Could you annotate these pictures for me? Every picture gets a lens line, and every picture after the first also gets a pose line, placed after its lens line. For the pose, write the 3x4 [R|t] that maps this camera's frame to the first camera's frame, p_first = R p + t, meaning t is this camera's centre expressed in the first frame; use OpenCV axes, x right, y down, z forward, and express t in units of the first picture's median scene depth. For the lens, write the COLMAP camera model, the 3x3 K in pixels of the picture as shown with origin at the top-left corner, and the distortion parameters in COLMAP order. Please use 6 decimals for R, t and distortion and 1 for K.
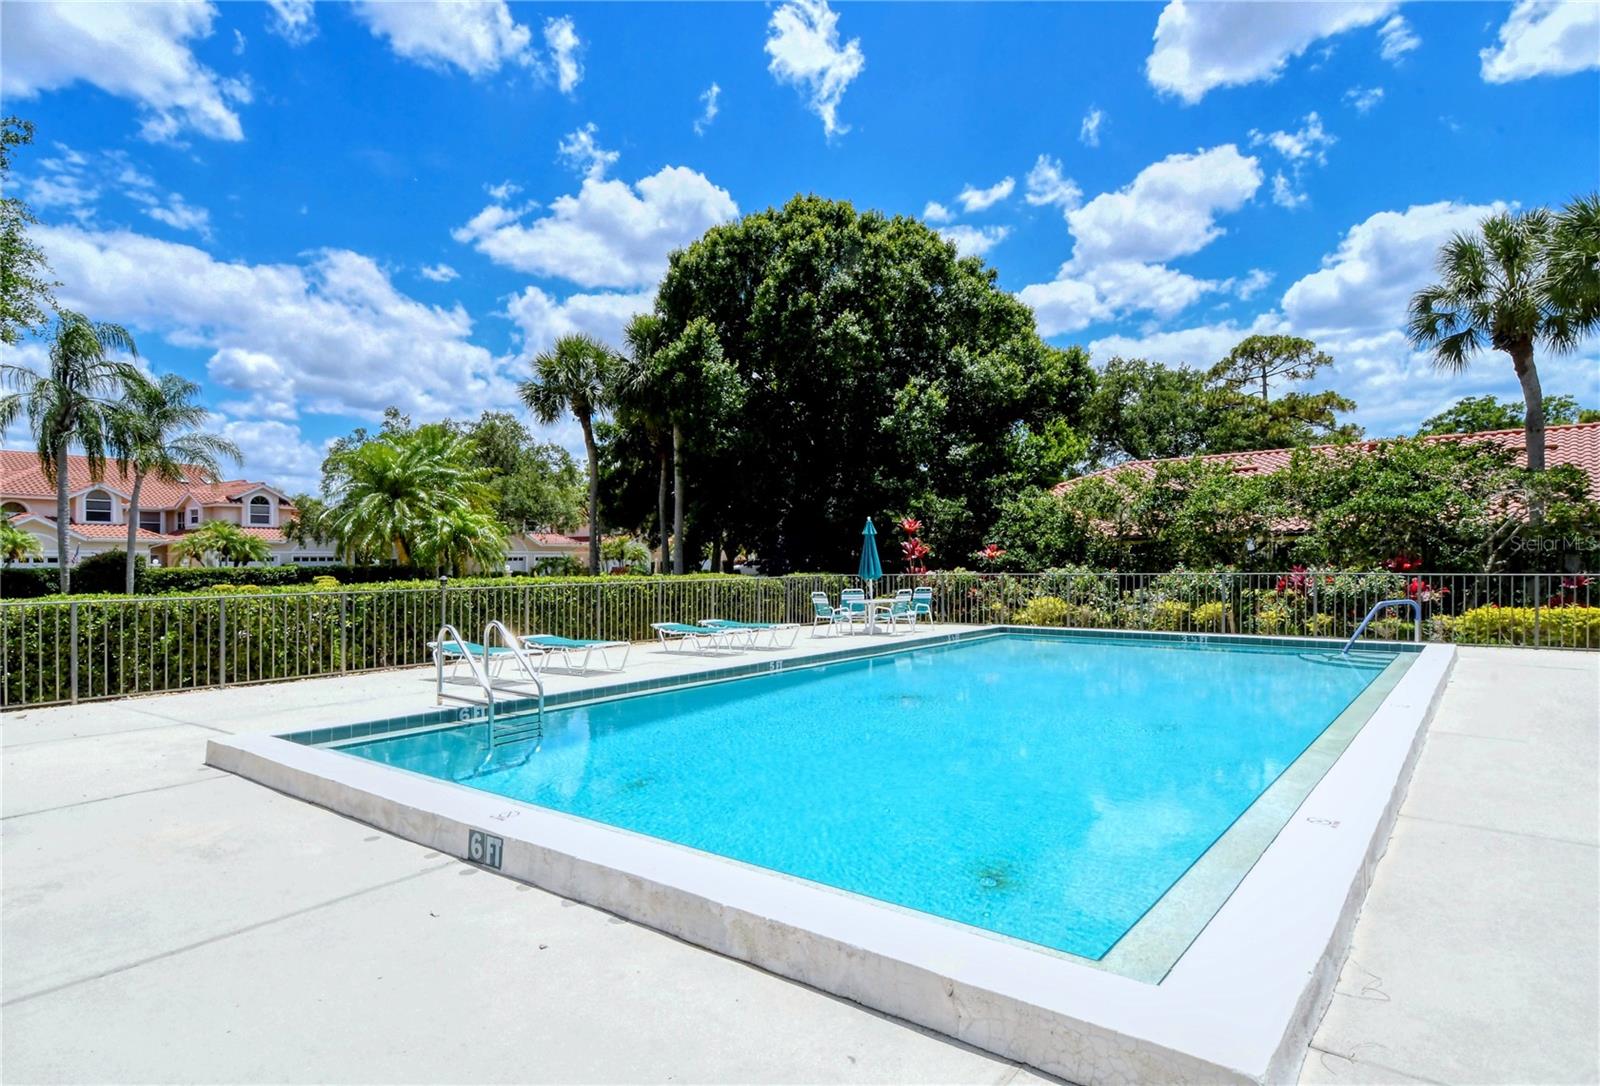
lens RADIAL K [[858.0, 0, 800.0], [0, 858.0, 543.0], [0, 0, 1]] dist [0.000364, 0.000002]
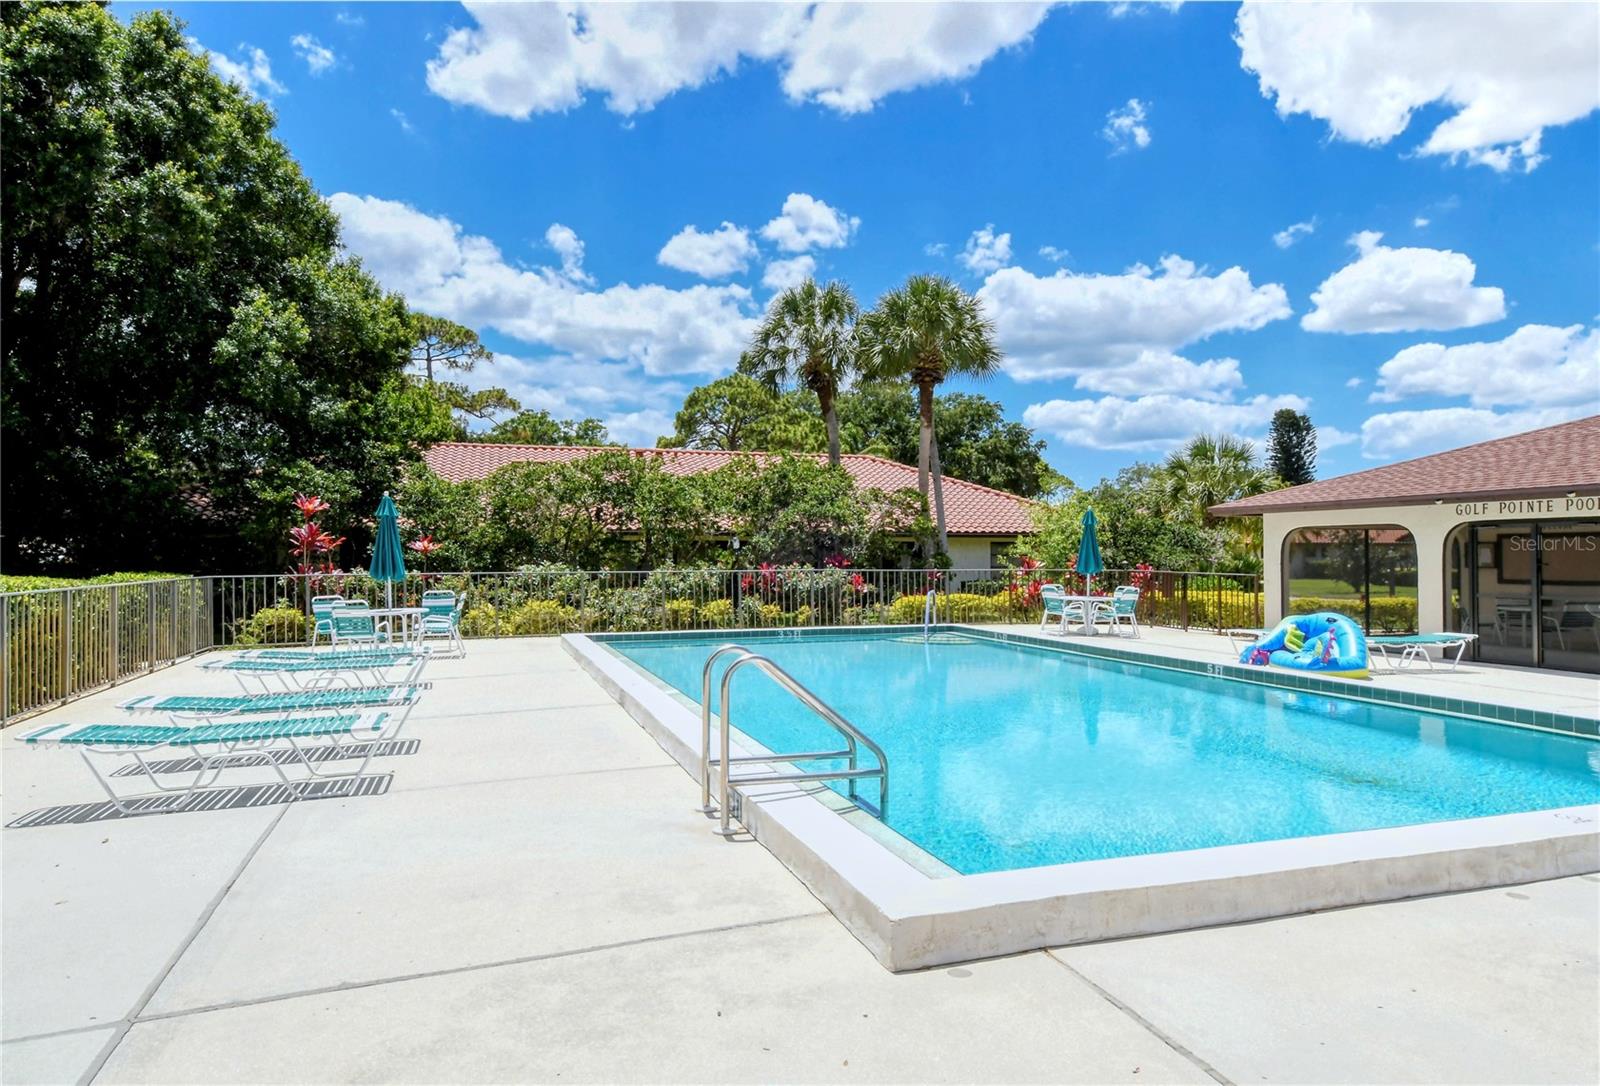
lens RADIAL K [[990.8, 0, 800.0], [0, 990.8, 543.0], [0, 0, 1]] dist [0.002593, 0.001560]
pose [[0.537635, 0.022364, 0.842881, -0.449785], [-0.024129, 0.999647, -0.011133, 0.013813], [-0.842832, -0.014352, 0.537985, 0.296434]]
